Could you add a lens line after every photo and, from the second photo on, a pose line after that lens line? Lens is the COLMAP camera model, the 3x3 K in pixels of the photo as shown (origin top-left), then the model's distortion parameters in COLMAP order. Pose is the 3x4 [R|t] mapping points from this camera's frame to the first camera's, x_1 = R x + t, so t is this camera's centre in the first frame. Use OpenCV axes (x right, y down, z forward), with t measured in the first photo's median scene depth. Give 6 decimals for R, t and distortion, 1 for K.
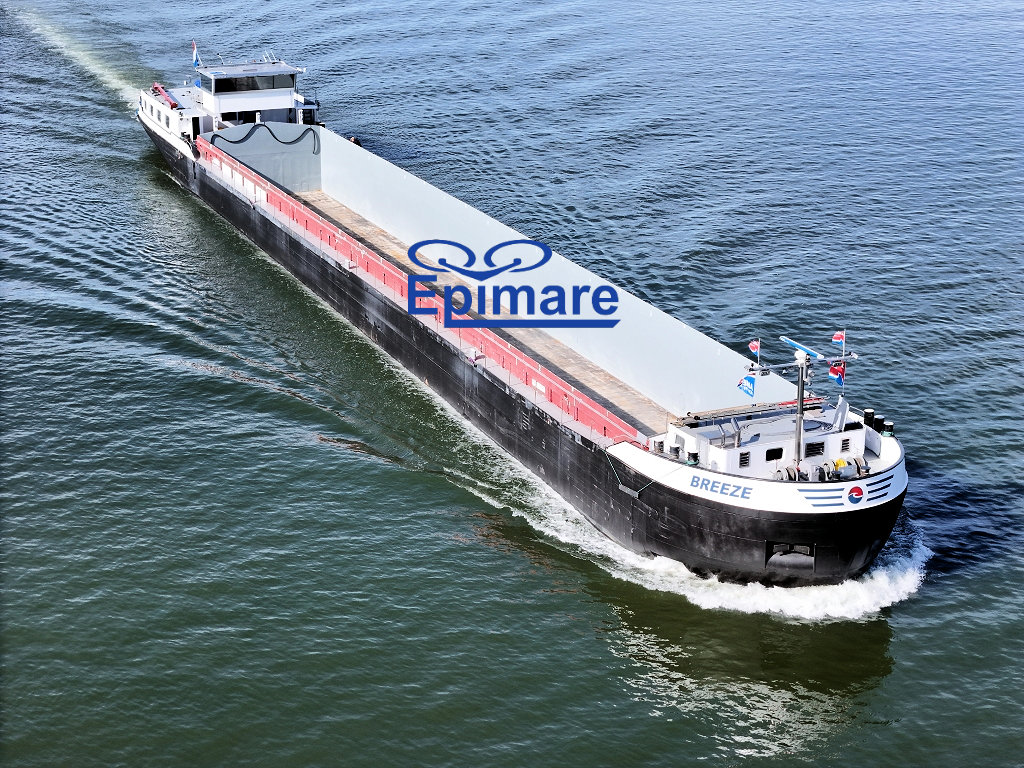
lens RADIAL K [[2003.2, 0, 512.5], [0, 2003.2, 384.9], [0, 0, 1]] dist [-0.149479, 0.000000]
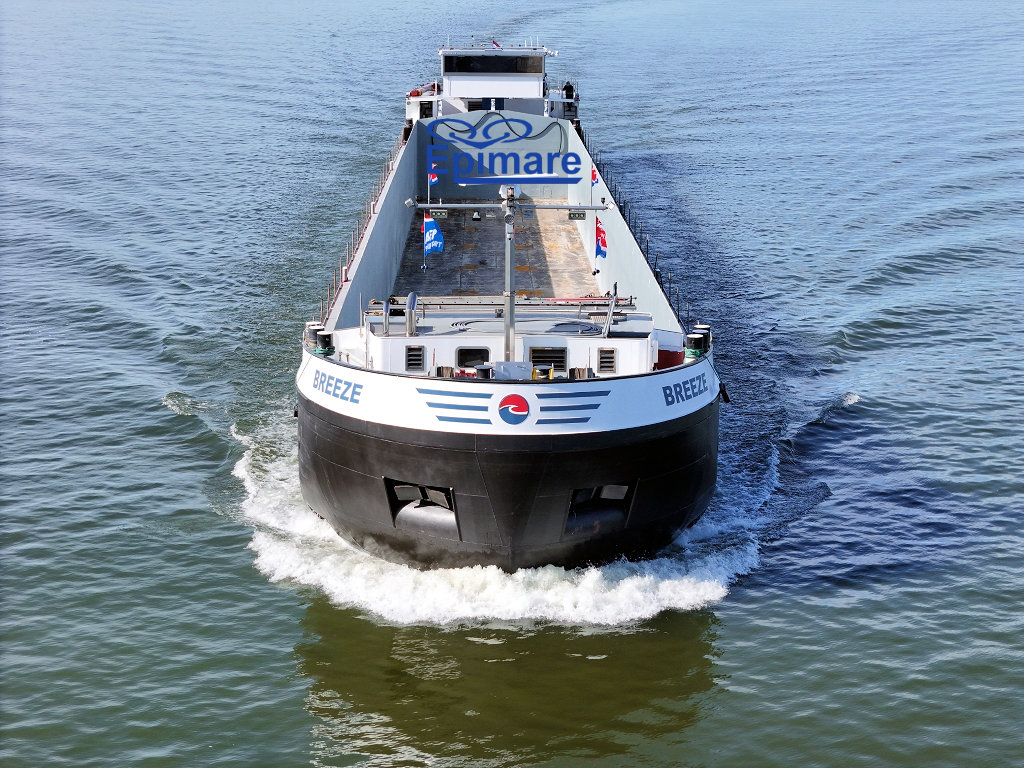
lens RADIAL K [[2003.2, 0, 512.2], [0, 2003.2, 383.8], [0, 0, 1]] dist [-0.149479, 0.000000]
pose [[0.925676, 0.079121, -0.369952, 0.352983], [-0.116430, 0.990004, -0.079595, 0.086059], [0.359956, 0.116752, 0.925635, 0.412848]]
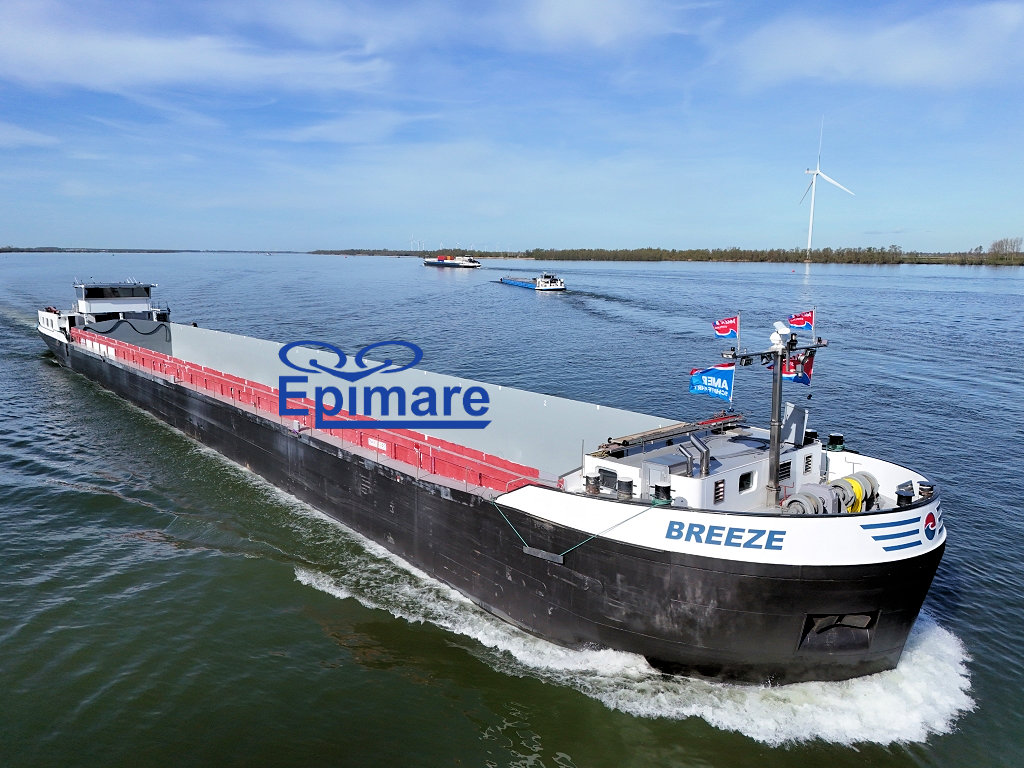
lens RADIAL K [[747.1, 0, 505.5], [0, 747.1, 379.9], [0, 0, 1]] dist [0.068768, -0.038127]
pose [[0.959825, -0.052605, 0.275626, -0.024928], [0.094511, 0.985483, -0.141034, 0.027362], [-0.264206, 0.161418, 0.950863, 0.720018]]
